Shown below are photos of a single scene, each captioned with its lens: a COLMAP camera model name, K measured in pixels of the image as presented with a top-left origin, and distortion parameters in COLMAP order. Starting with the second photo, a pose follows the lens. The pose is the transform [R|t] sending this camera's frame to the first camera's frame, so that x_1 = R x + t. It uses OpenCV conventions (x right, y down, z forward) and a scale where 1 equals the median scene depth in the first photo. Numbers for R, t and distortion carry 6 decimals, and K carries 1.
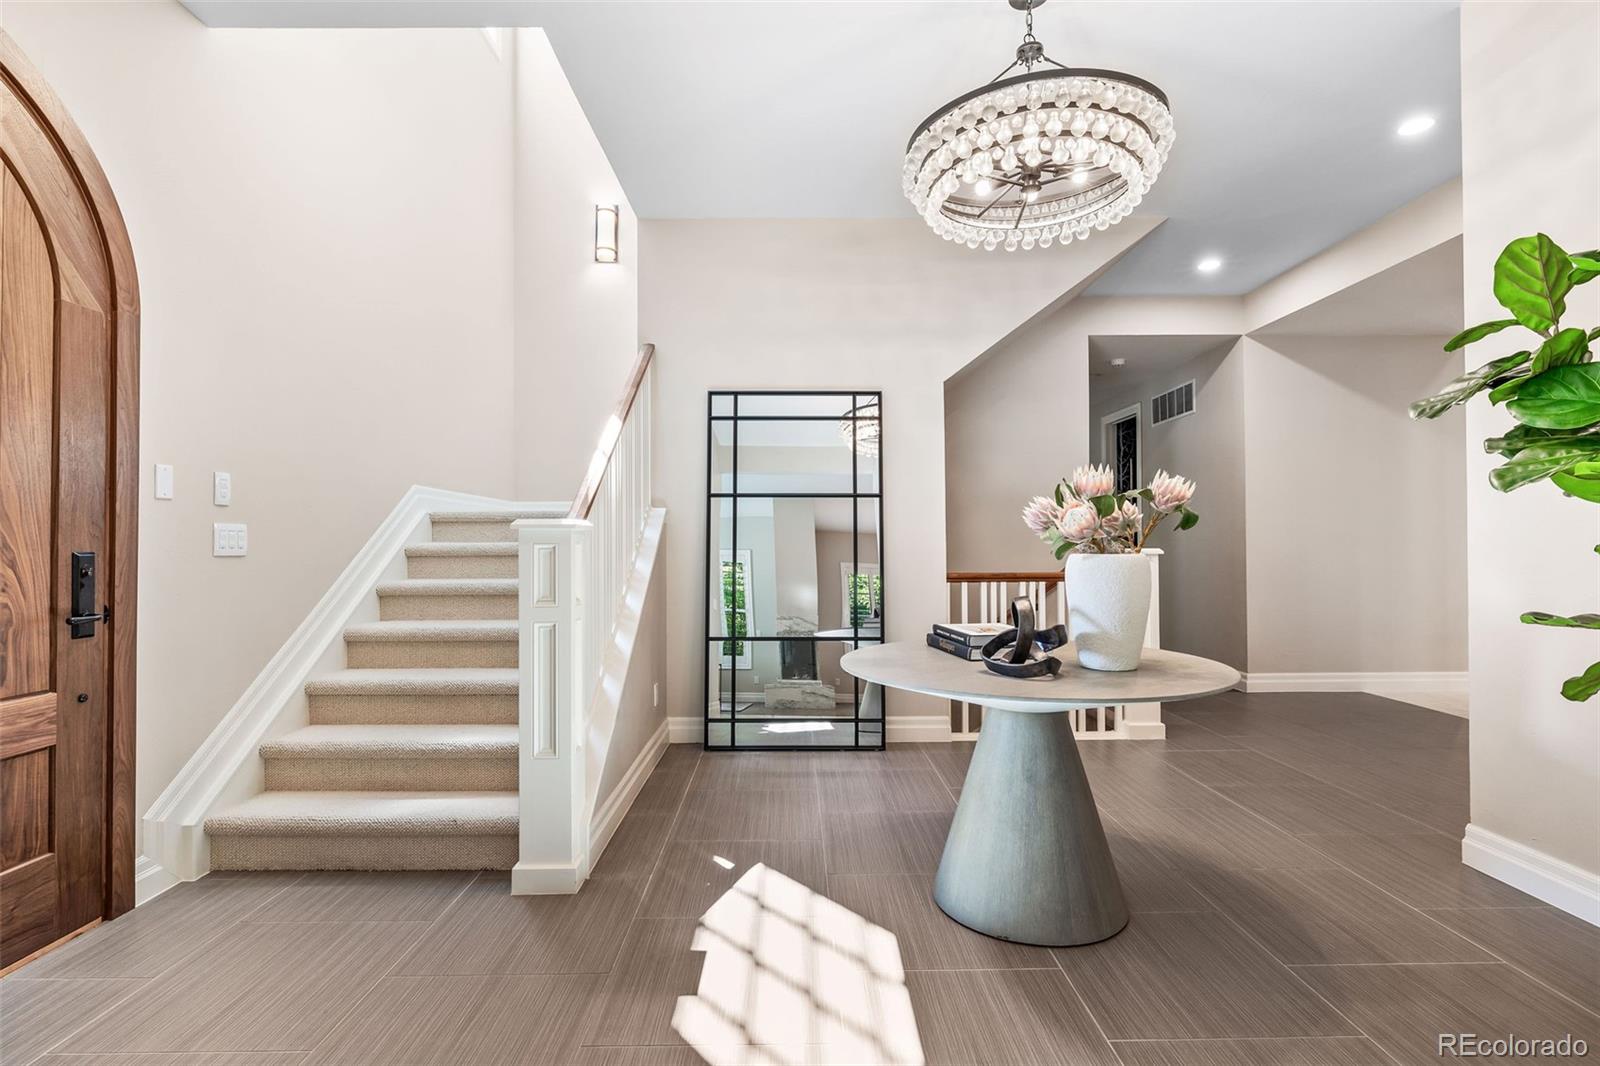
lens RADIAL K [[763.8, 0, 809.6], [0, 763.8, 538.2], [0, 0, 1]] dist [-0.002886, -0.000674]
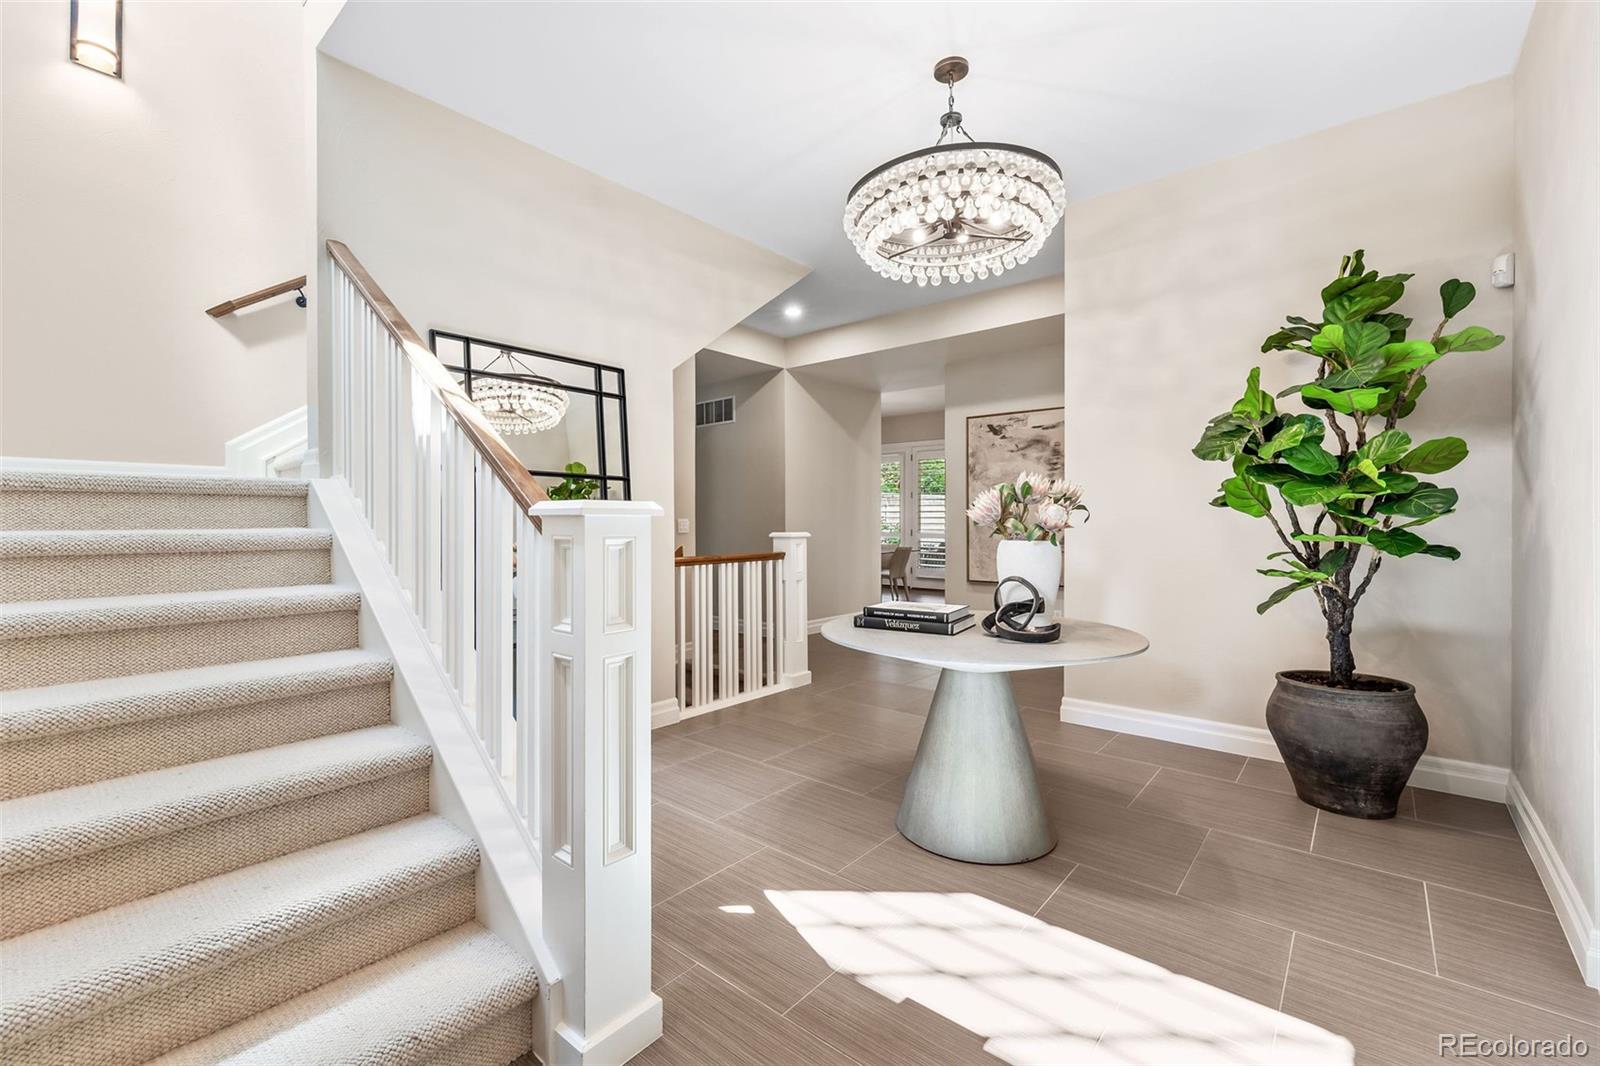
lens RADIAL K [[675.5, 0, 797.2], [0, 675.5, 525.9], [0, 0, 1]] dist [0.003542, 0.000153]
pose [[0.662322, -0.000193, 0.749219, -0.662524], [-0.007748, 0.999945, 0.007107, -0.008870], [-0.749179, -0.010512, 0.662284, 0.473361]]
